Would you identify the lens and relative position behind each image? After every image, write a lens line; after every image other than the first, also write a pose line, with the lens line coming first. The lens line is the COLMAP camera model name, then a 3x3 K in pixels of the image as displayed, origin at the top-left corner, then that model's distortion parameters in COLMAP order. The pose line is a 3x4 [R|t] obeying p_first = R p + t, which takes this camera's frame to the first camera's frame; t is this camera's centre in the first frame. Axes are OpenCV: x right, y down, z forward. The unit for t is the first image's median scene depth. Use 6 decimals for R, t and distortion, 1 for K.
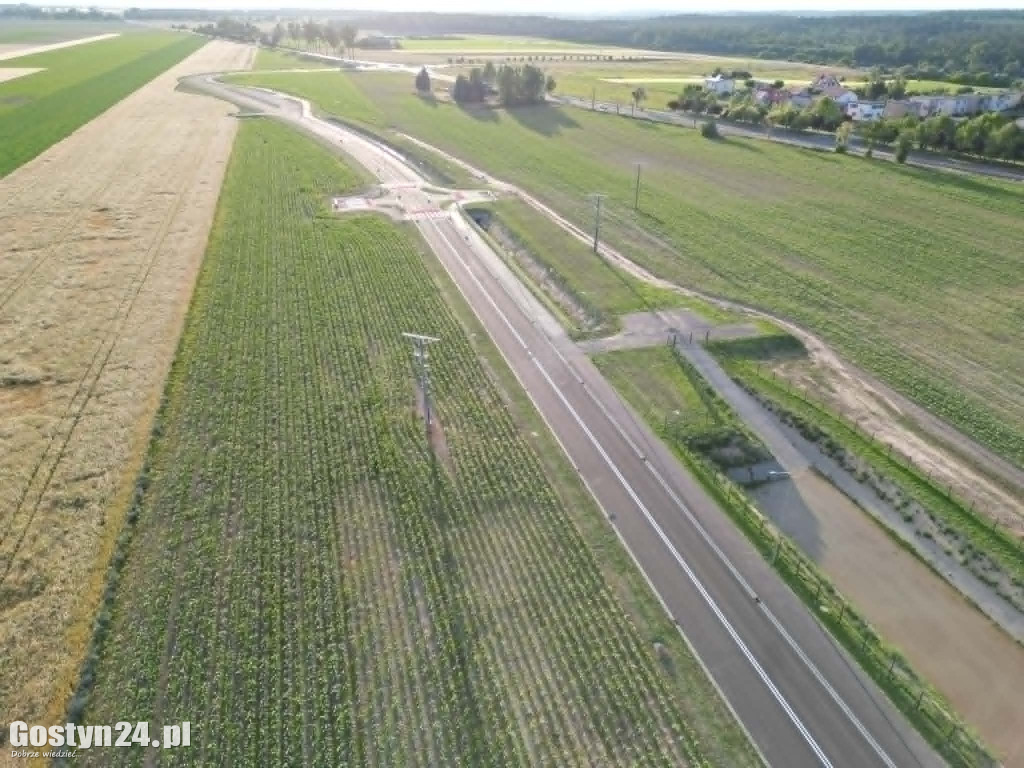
lens RADIAL K [[712.6, 0, 512.0], [0, 712.6, 384.0], [0, 0, 1]] dist [0.085841, -0.083539]
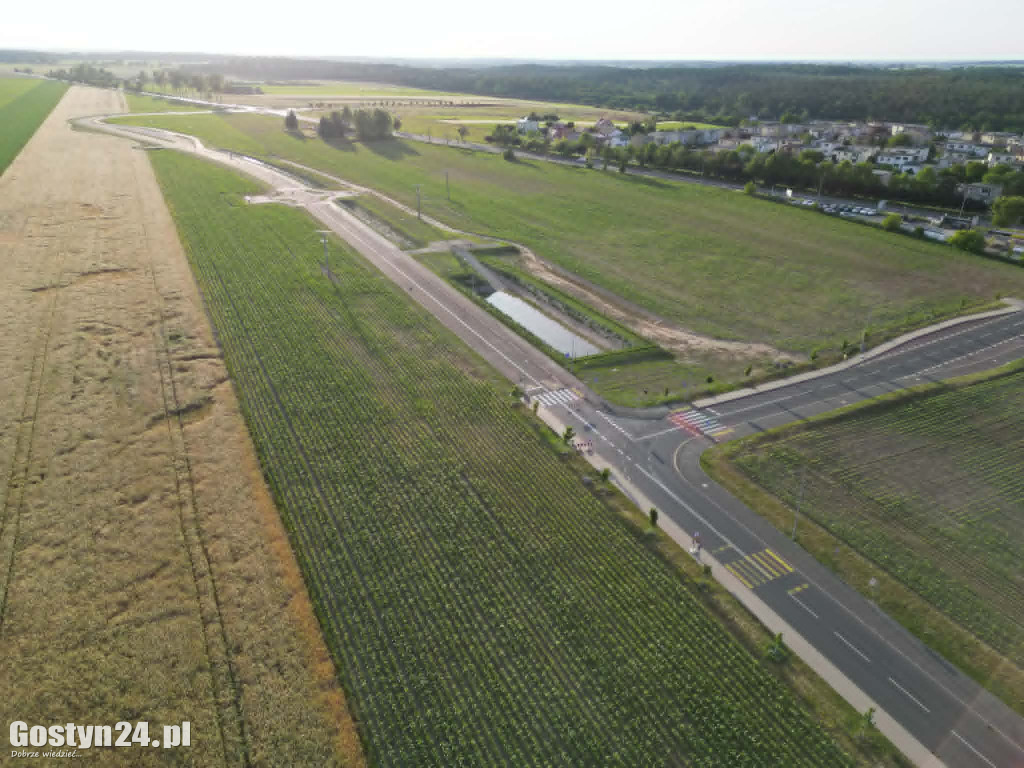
lens RADIAL K [[712.6, 0, 512.0], [0, 712.6, 384.0], [0, 0, 1]] dist [0.085841, -0.083539]
pose [[0.983234, -0.066762, 0.169689, 0.014771], [0.075242, 0.996193, -0.044034, 0.230654], [-0.166103, 0.056064, 0.984513, -0.530969]]
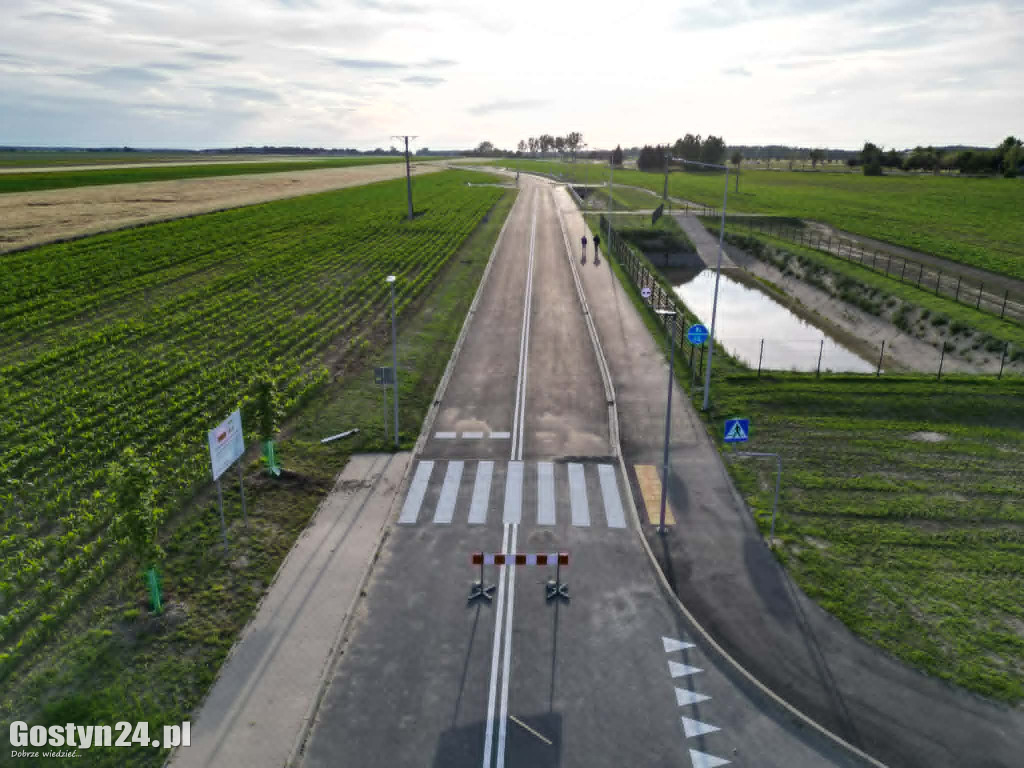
lens RADIAL K [[712.6, 0, 512.0], [0, 712.6, 384.0], [0, 0, 1]] dist [0.085841, -0.083539]
pose [[0.947872, 0.098381, -0.303085, 0.199238], [-0.147814, 0.978373, -0.144695, 0.217284], [0.282295, 0.181953, 0.941914, -0.019466]]
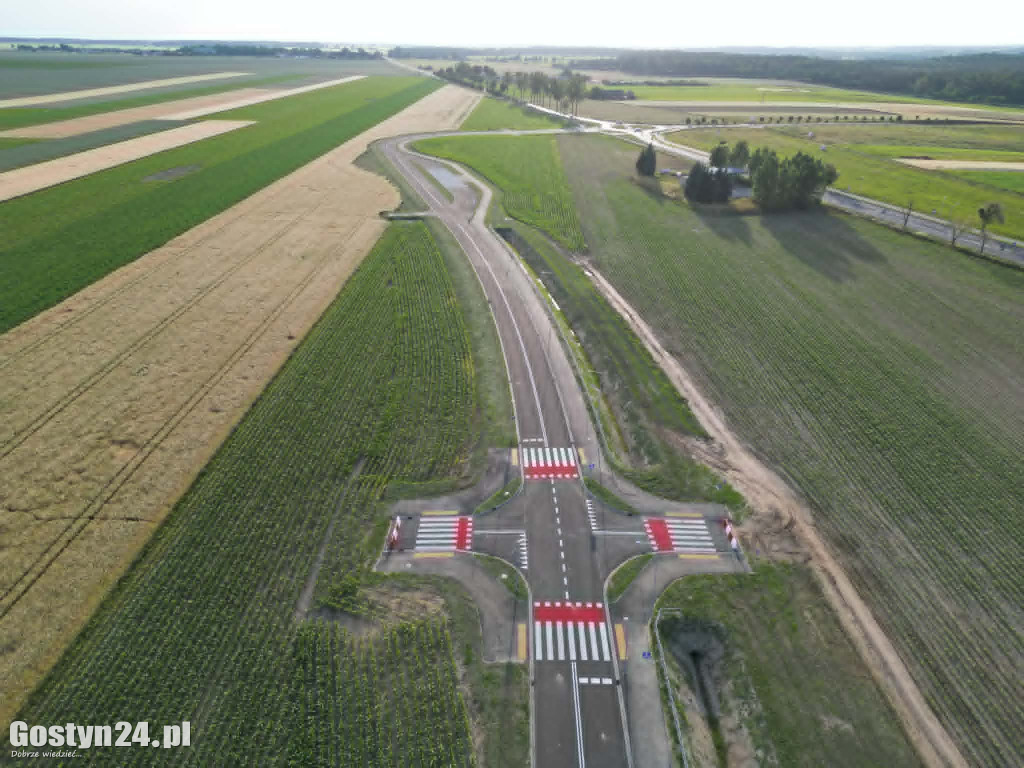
lens RADIAL K [[712.6, 0, 512.0], [0, 712.6, 384.0], [0, 0, 1]] dist [0.085841, -0.083539]
pose [[0.954379, 0.129512, -0.269050, -0.053210], [-0.139754, 0.990000, -0.019183, -0.331651], [0.263876, 0.055908, 0.962935, 0.528977]]
